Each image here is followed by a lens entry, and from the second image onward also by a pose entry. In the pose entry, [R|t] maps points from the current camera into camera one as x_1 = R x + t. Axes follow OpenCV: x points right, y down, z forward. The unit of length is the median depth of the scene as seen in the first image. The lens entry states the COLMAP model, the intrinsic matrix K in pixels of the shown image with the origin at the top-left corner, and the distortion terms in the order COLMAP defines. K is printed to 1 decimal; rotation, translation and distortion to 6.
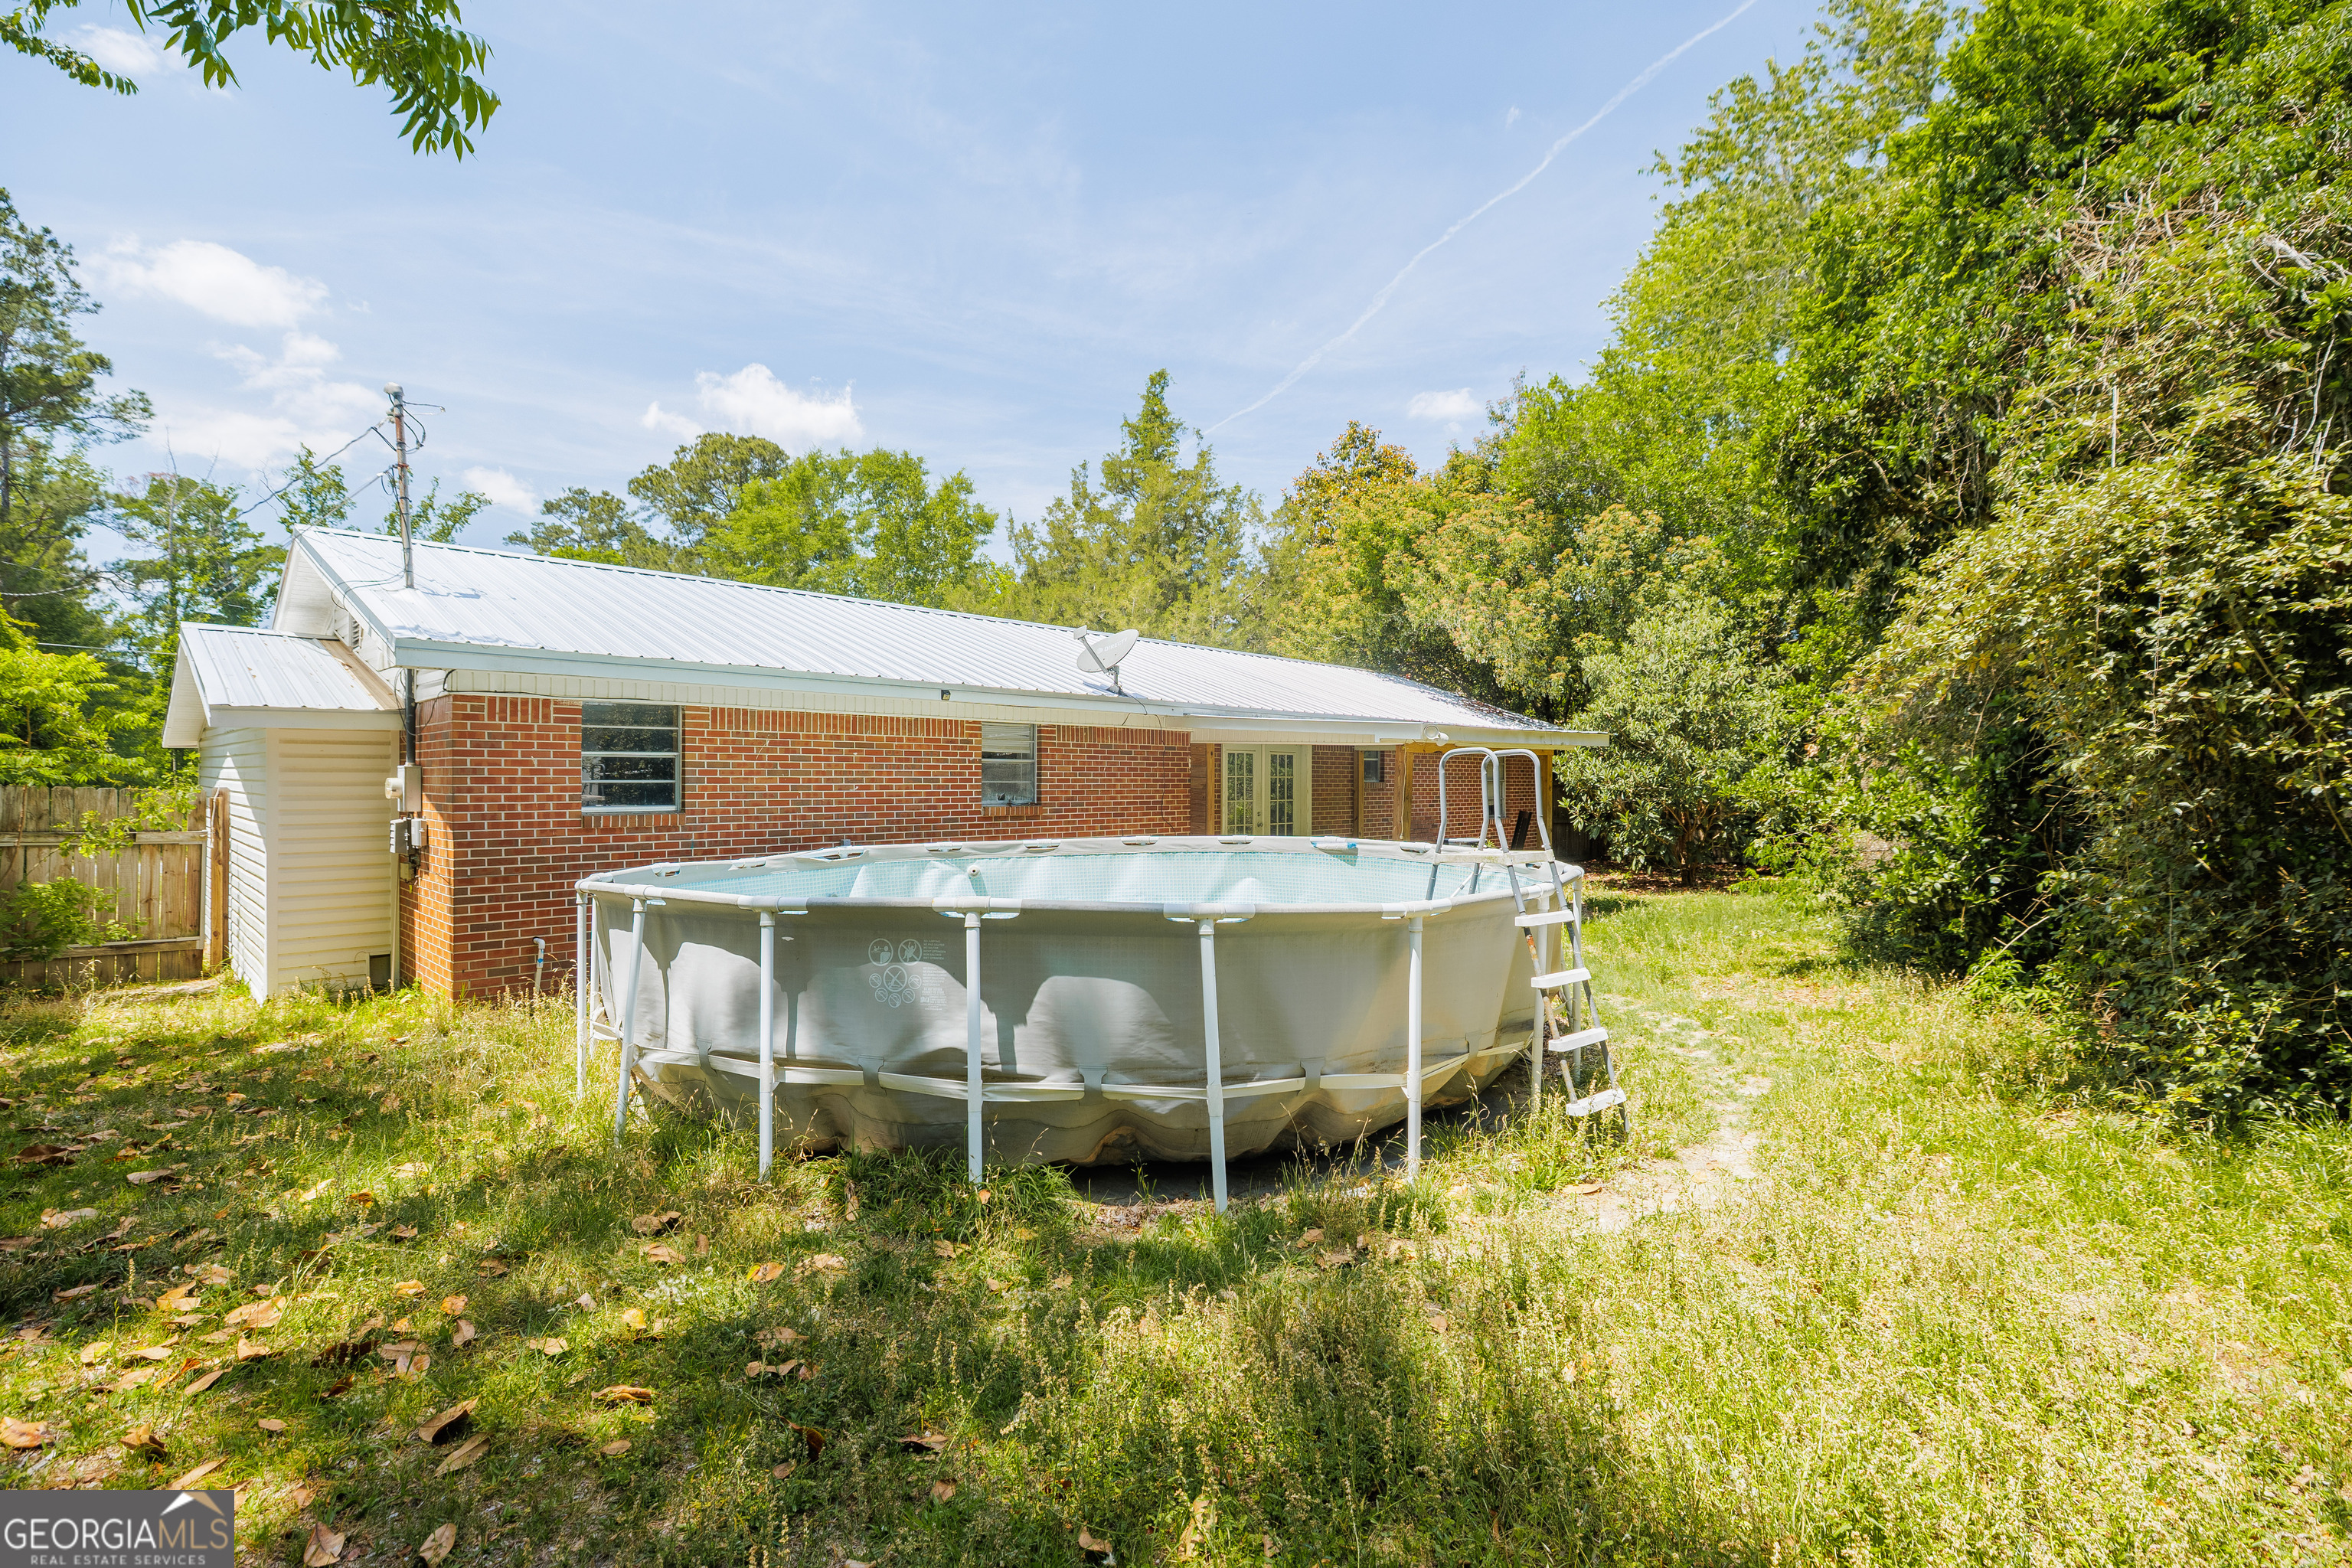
lens RADIAL K [[1047.5, 0, 1174.3], [0, 1047.5, 775.5], [0, 0, 1]] dist [0.002276, 0.000144]
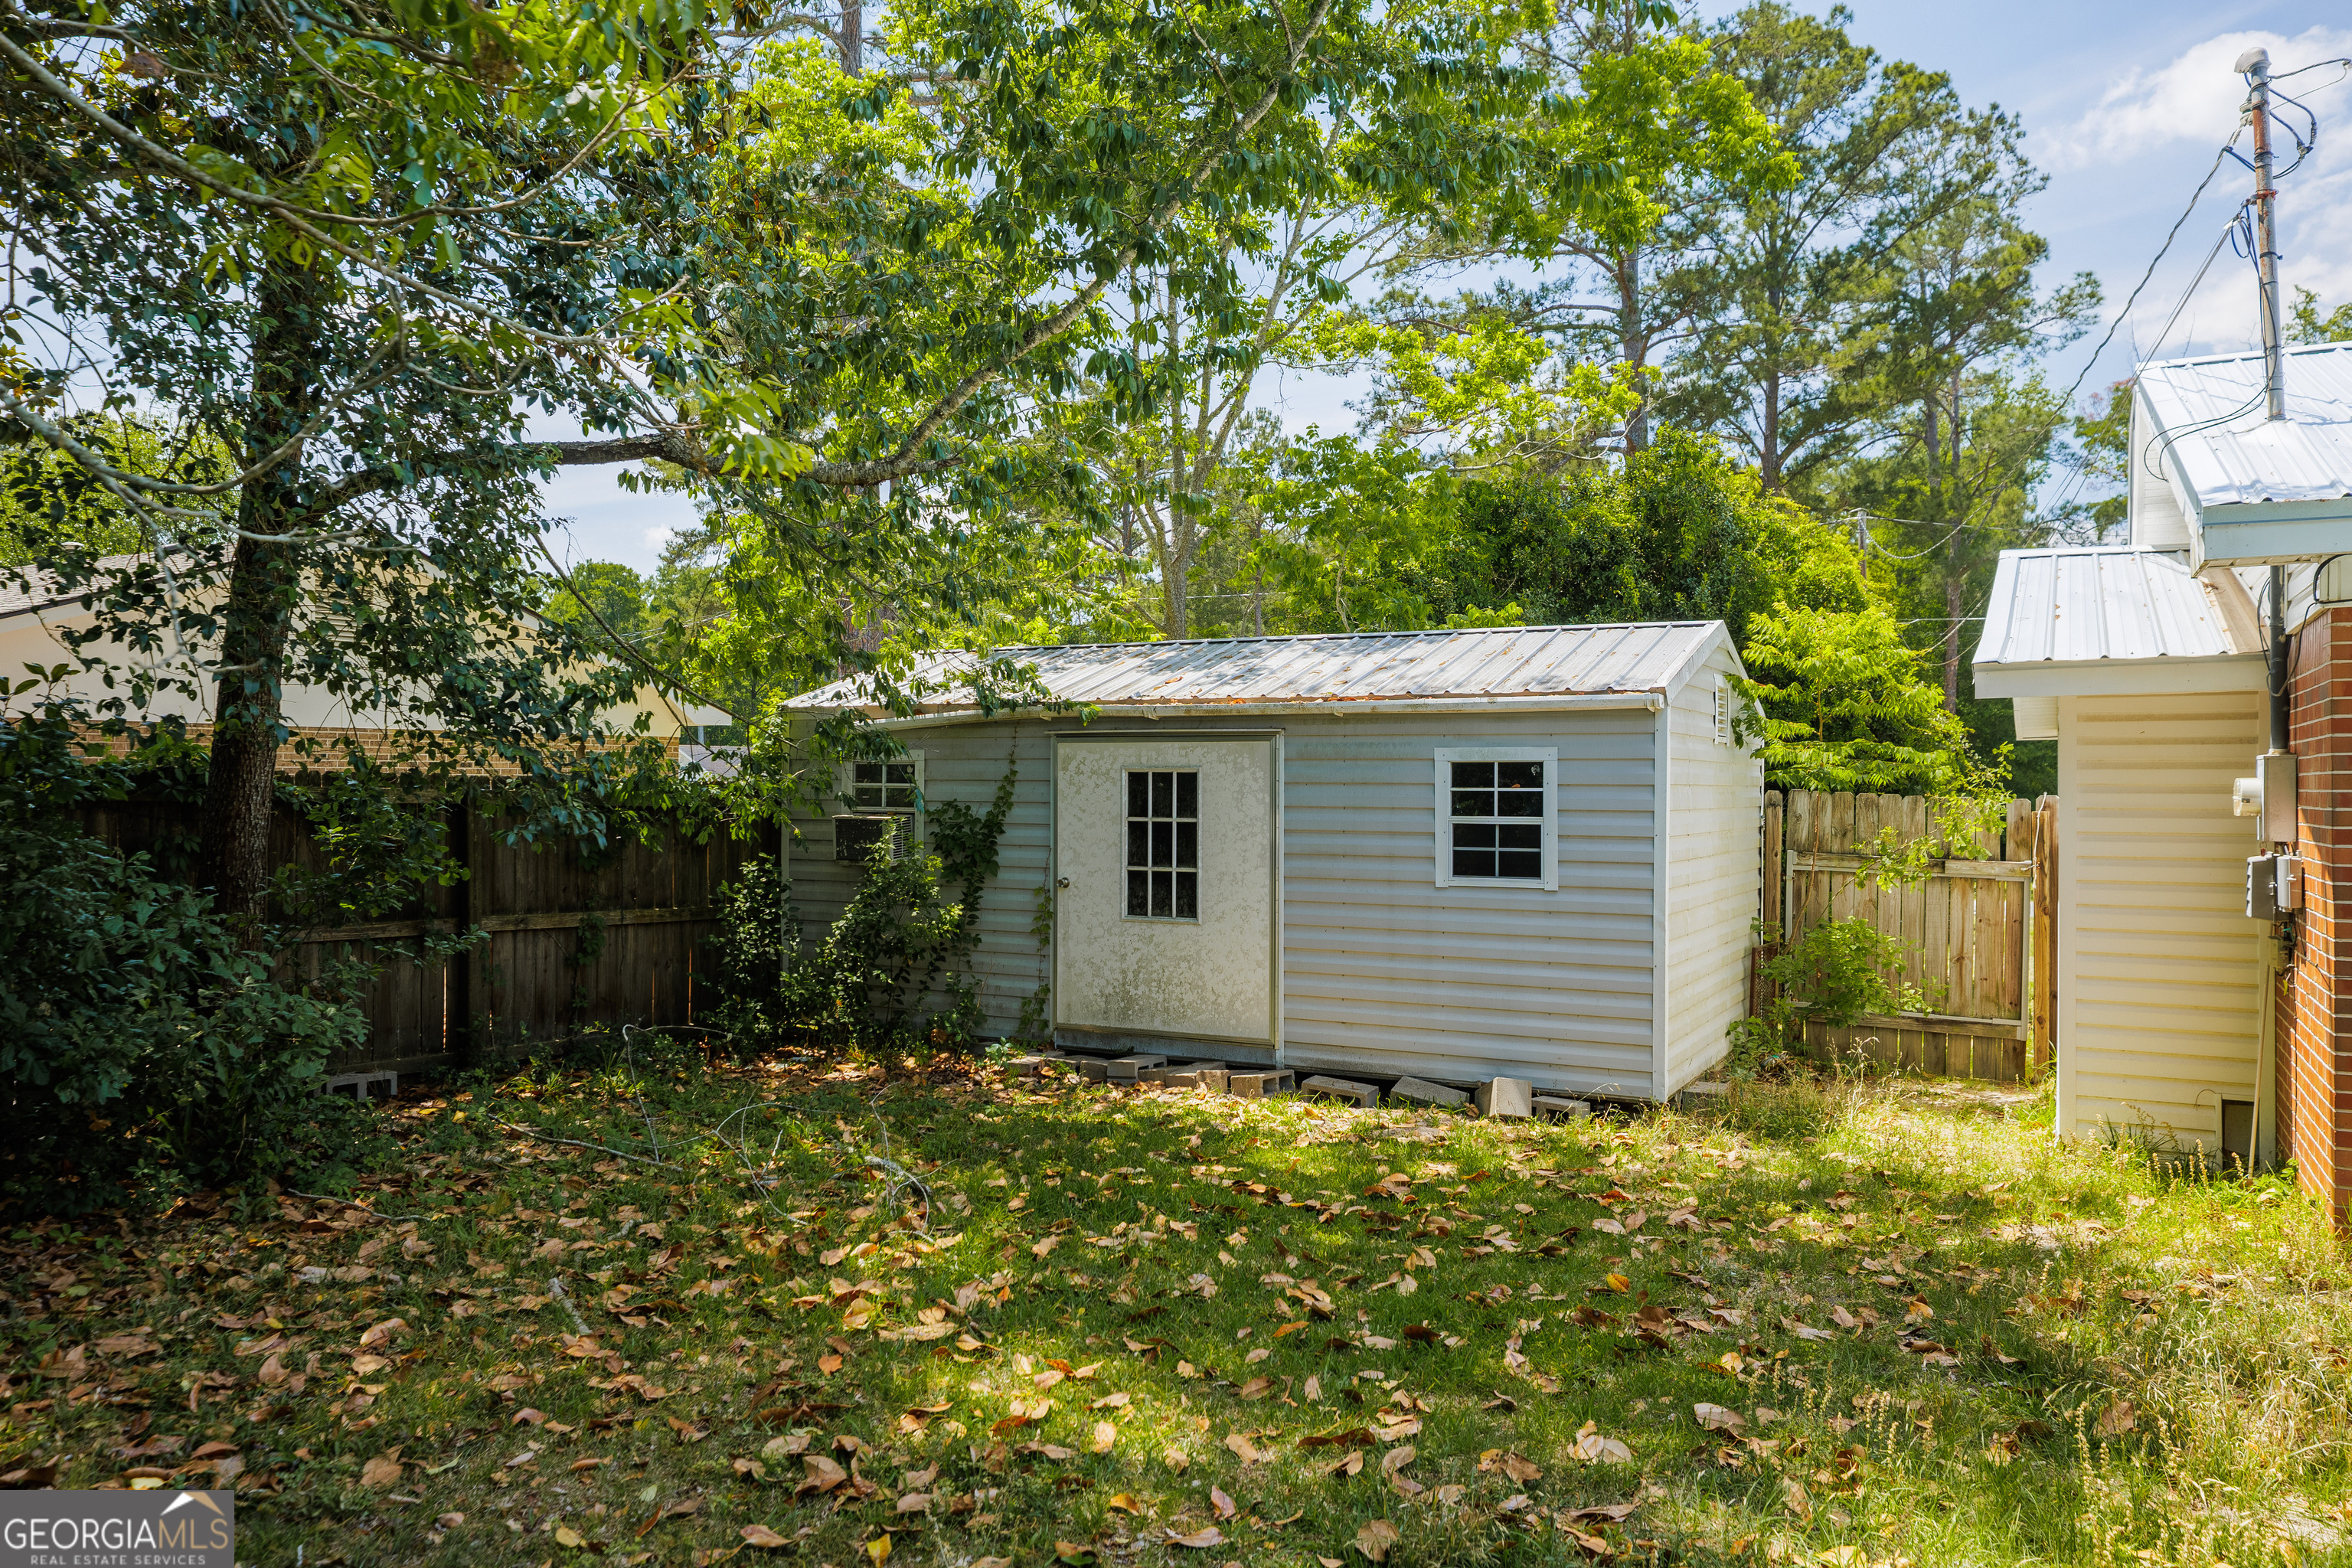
lens RADIAL K [[1664.9, 0, 1174.0], [0, 1664.9, 777.4], [0, 0, 1]] dist [-0.005325, 0.000109]
pose [[0.265033, -0.004865, -0.964227, -0.067496], [-0.001553, 0.999984, -0.005472, 0.007429], [0.964238, 0.002948, 0.265021, 0.237821]]
